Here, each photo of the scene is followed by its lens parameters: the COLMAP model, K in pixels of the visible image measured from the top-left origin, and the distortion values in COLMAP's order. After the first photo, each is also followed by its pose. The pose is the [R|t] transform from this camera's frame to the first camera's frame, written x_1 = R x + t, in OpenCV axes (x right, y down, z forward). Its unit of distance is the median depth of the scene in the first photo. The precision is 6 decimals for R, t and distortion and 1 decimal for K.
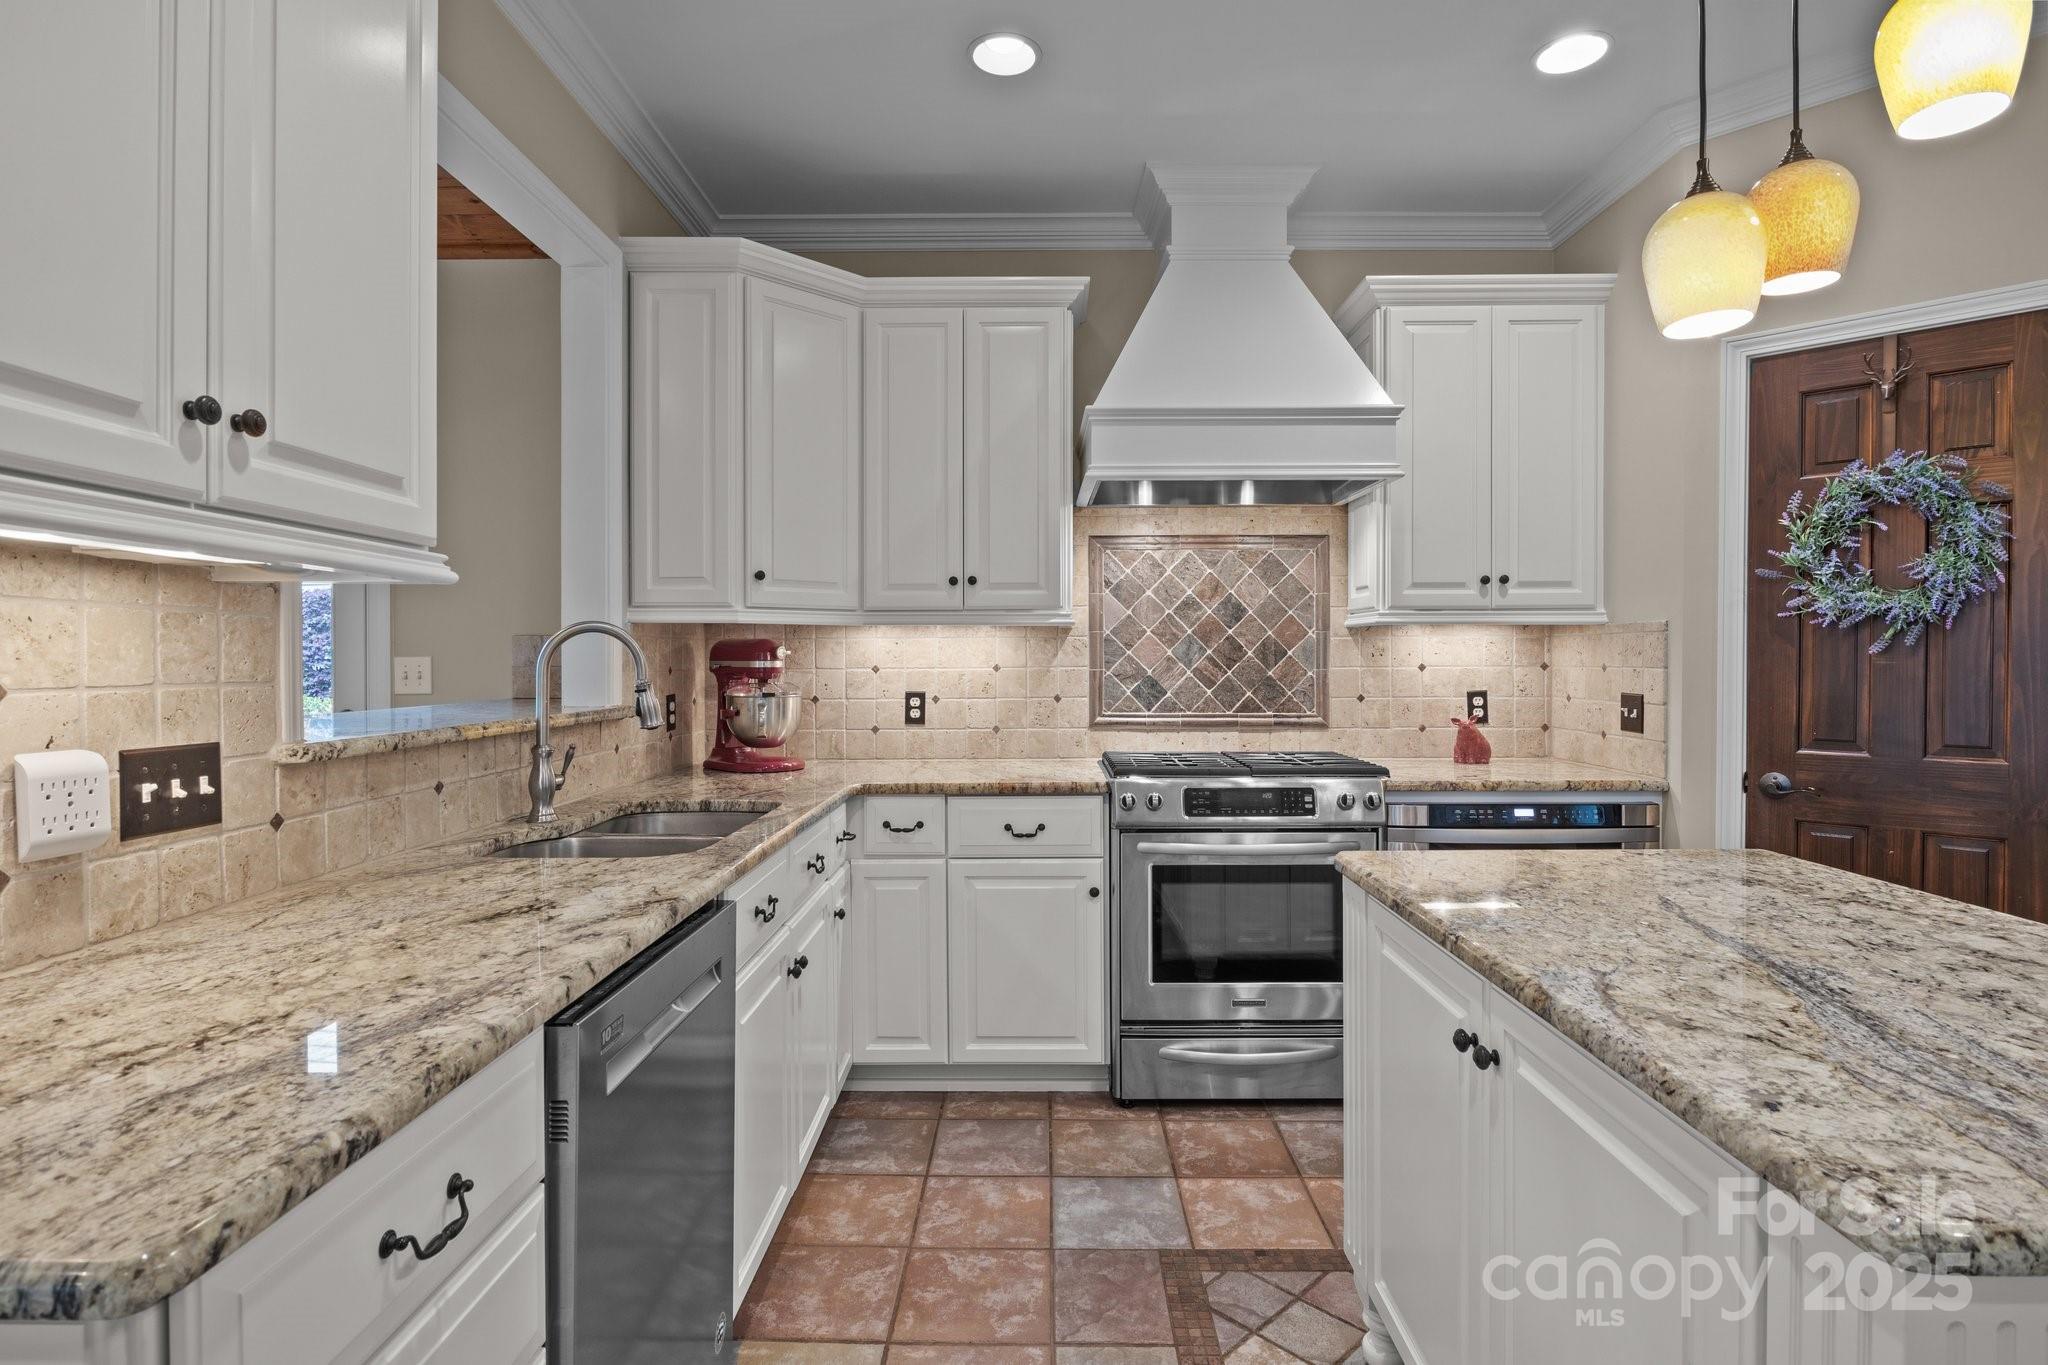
lens RADIAL K [[1019.8, 0, 1029.8], [0, 1019.8, 668.8], [0, 0, 1]] dist [-0.009346, 0.000398]
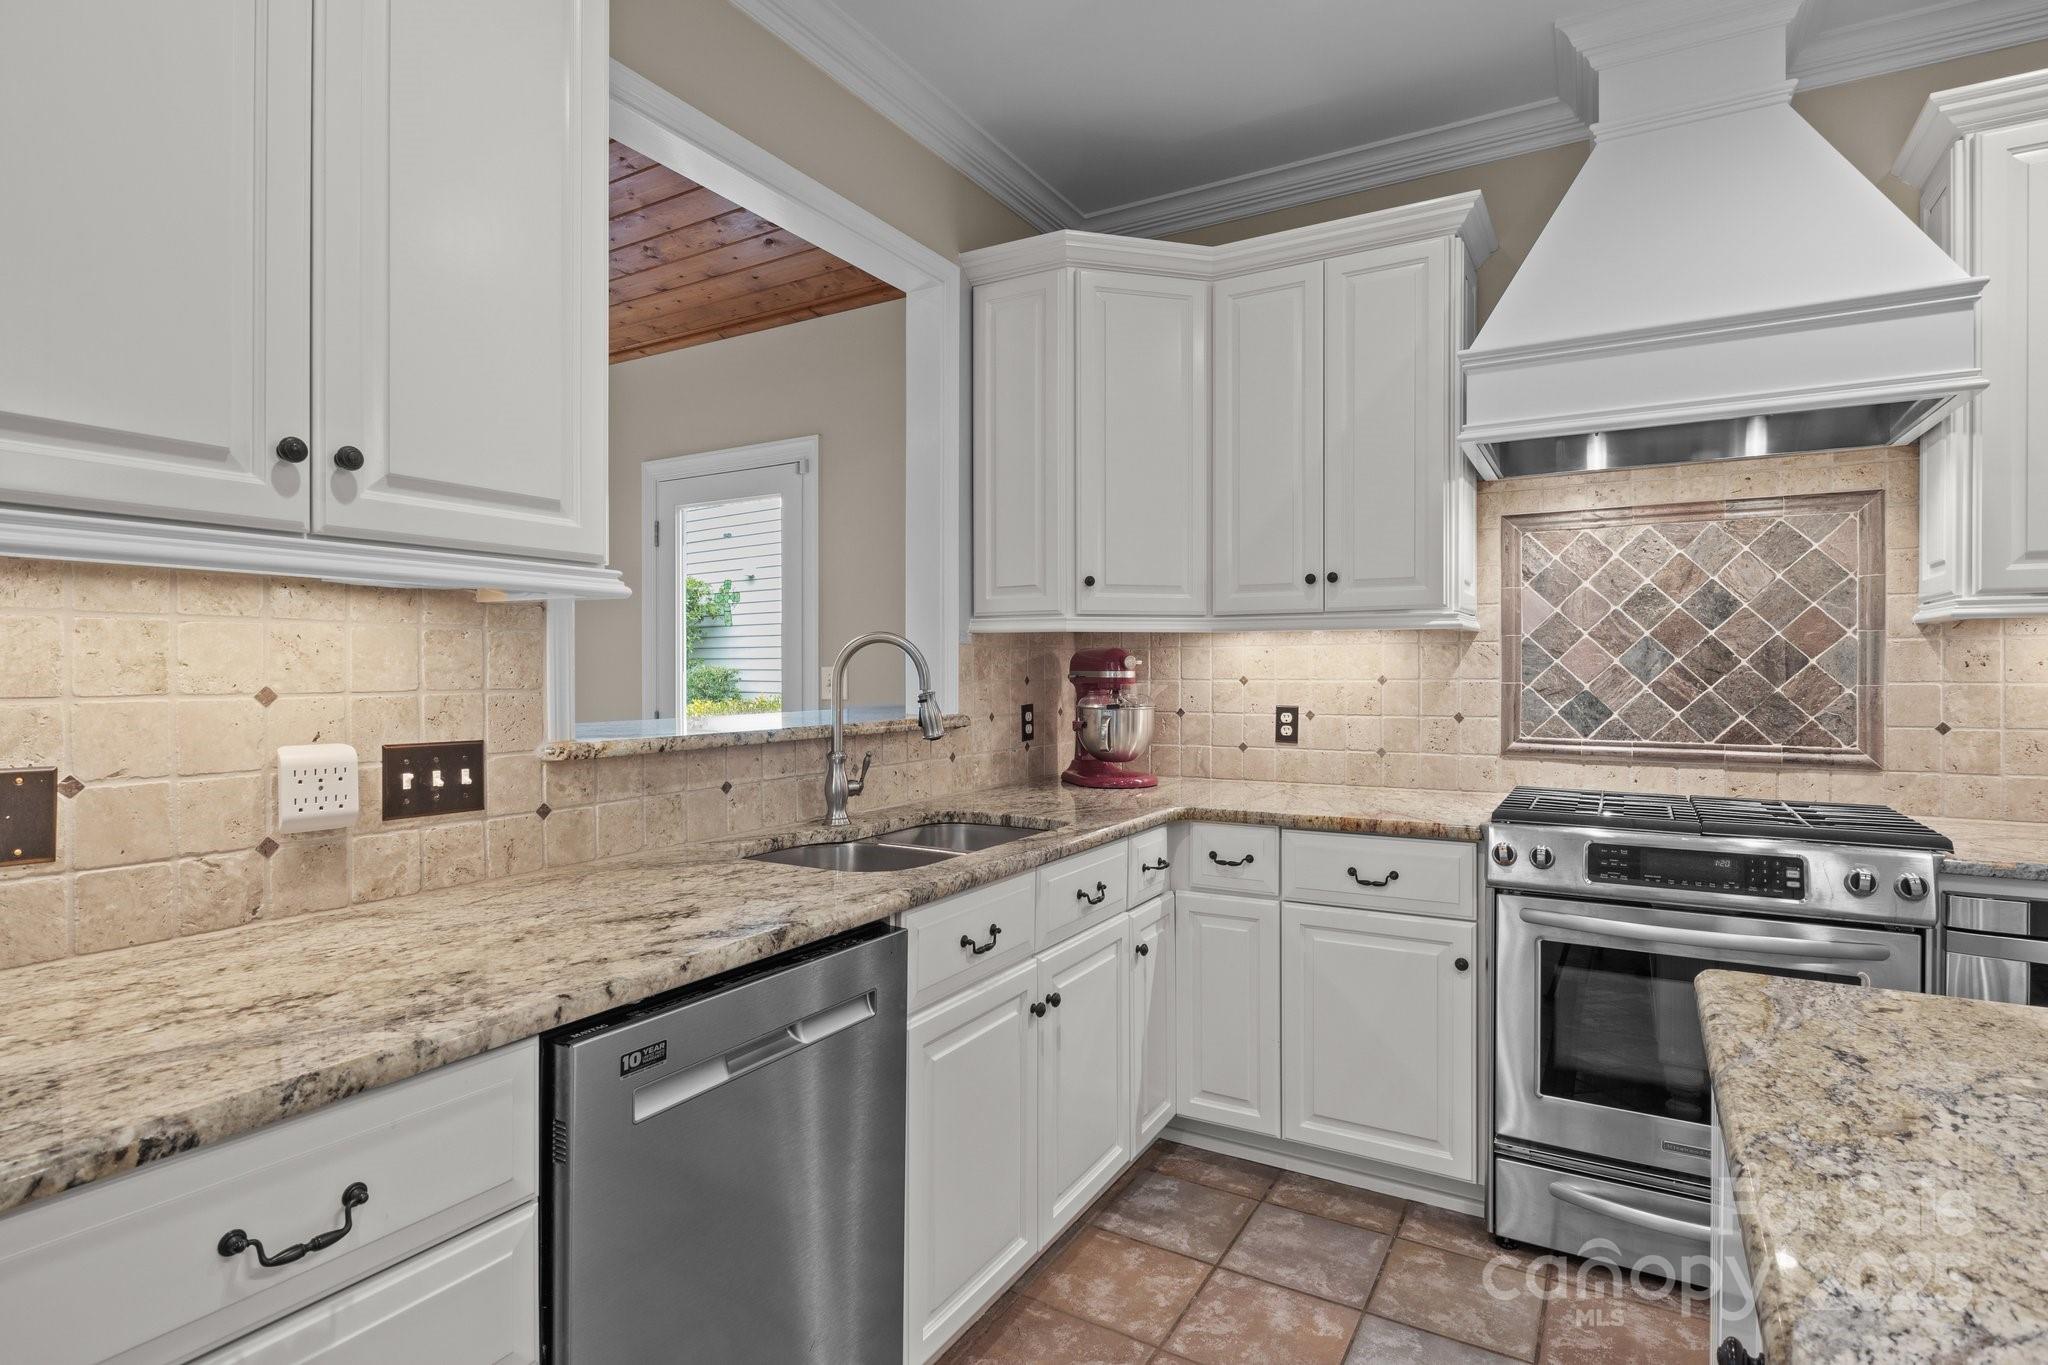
lens RADIAL K [[1019.8, 0, 1028.3], [0, 1019.8, 678.7], [0, 0, 1]] dist [-0.009346, 0.000398]
pose [[0.867762, 0.006213, -0.496941, 0.163263], [-0.005951, 0.999980, 0.002111, -0.002421], [0.496944, 0.001125, 0.867782, 0.148114]]
